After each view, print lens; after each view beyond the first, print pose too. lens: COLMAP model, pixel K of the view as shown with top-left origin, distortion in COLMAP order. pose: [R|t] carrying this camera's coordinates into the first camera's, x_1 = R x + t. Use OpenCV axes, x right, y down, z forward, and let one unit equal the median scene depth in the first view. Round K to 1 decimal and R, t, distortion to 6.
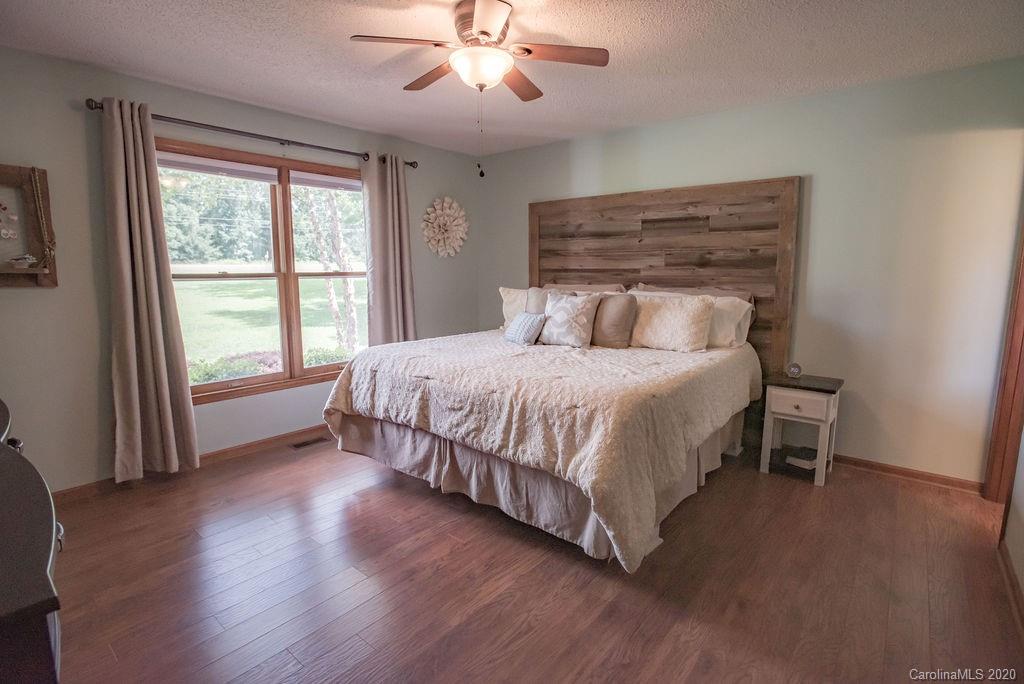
lens RADIAL K [[496.7, 0, 514.4], [0, 496.7, 342.1], [0, 0, 1]] dist [-0.068920, 0.026840]
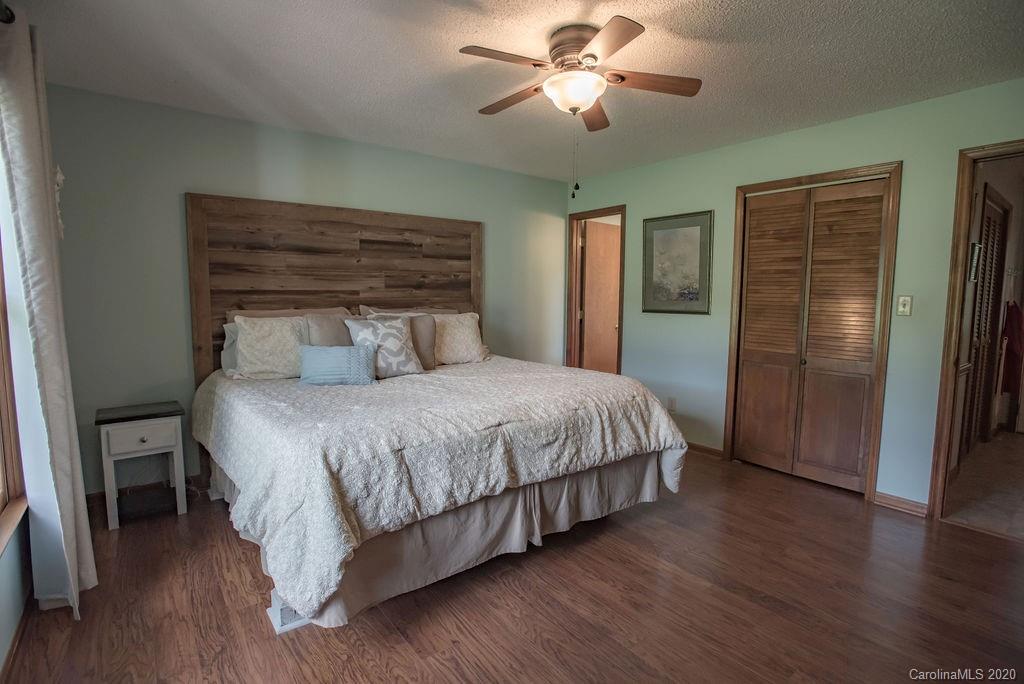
lens RADIAL K [[496.7, 0, 514.4], [0, 496.7, 342.1], [0, 0, 1]] dist [-0.068920, 0.026840]
pose [[0.216326, -0.090004, 0.972164, -0.724099], [0.136030, 0.988808, 0.061276, -0.080795], [-0.966798, 0.118988, 0.226148, 0.608404]]
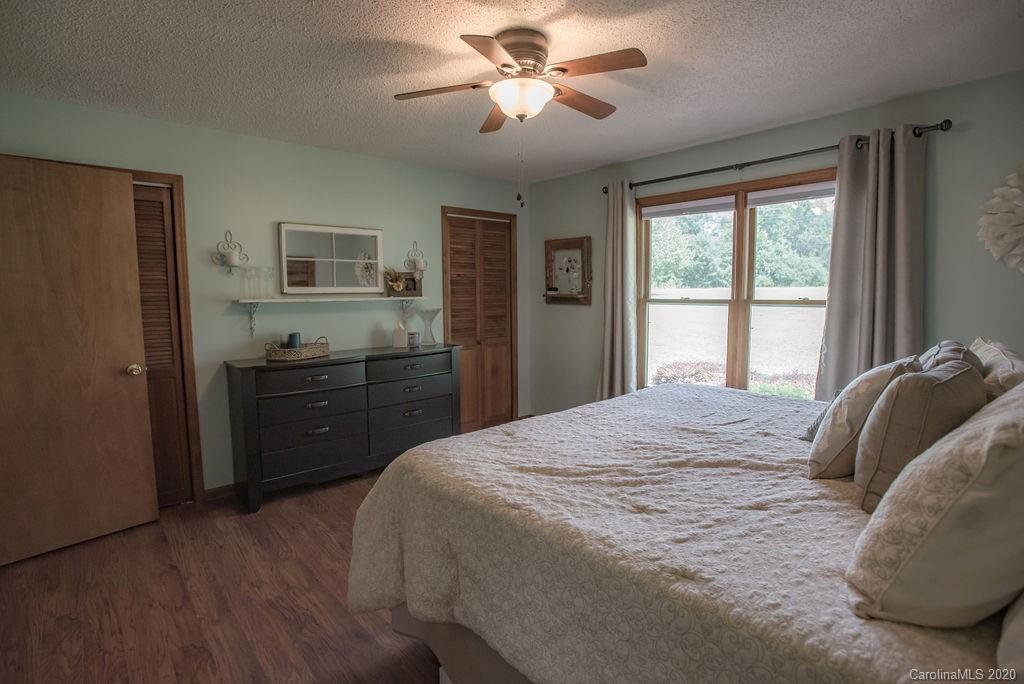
lens RADIAL K [[496.7, 0, 514.4], [0, 496.7, 342.1], [0, 0, 1]] dist [-0.068920, 0.026840]
pose [[-0.158511, 0.098484, -0.982433, 0.612805], [-0.136802, 0.983225, 0.120636, -0.123354], [0.977834, 0.153521, -0.142379, 0.769362]]
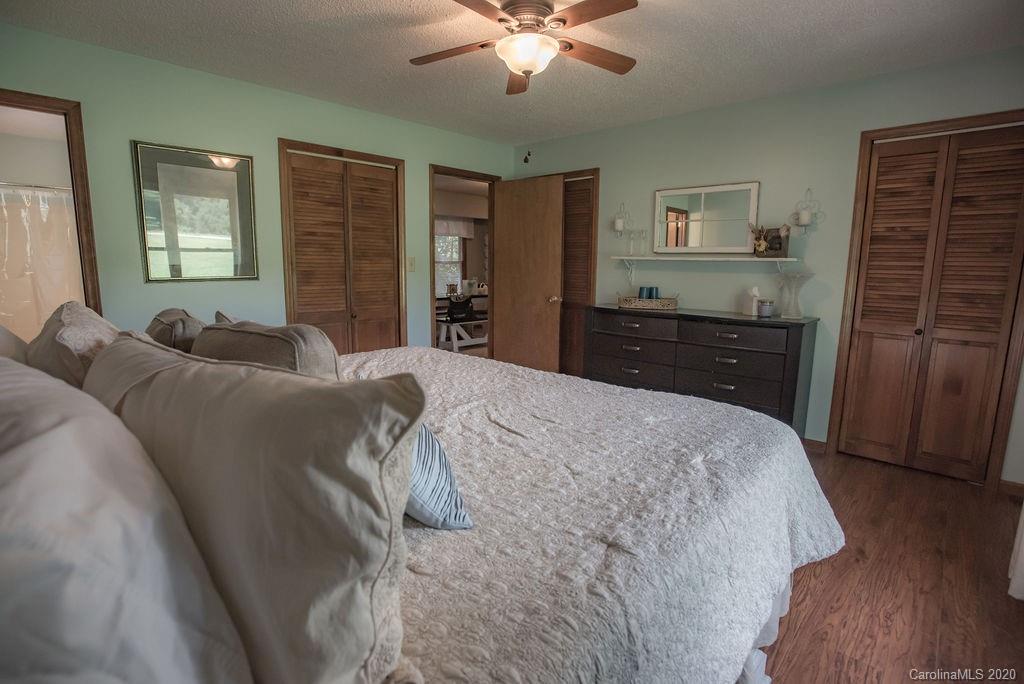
lens RADIAL K [[491.4, 0, 507.5], [0, 491.4, 342.0], [0, 0, 1]] dist [-0.074035, 0.031387]
pose [[-0.997372, -0.018184, 0.070129, -0.068946], [0.003752, 0.953725, 0.300657, -0.185027], [-0.072351, 0.300130, -0.951151, 1.358818]]
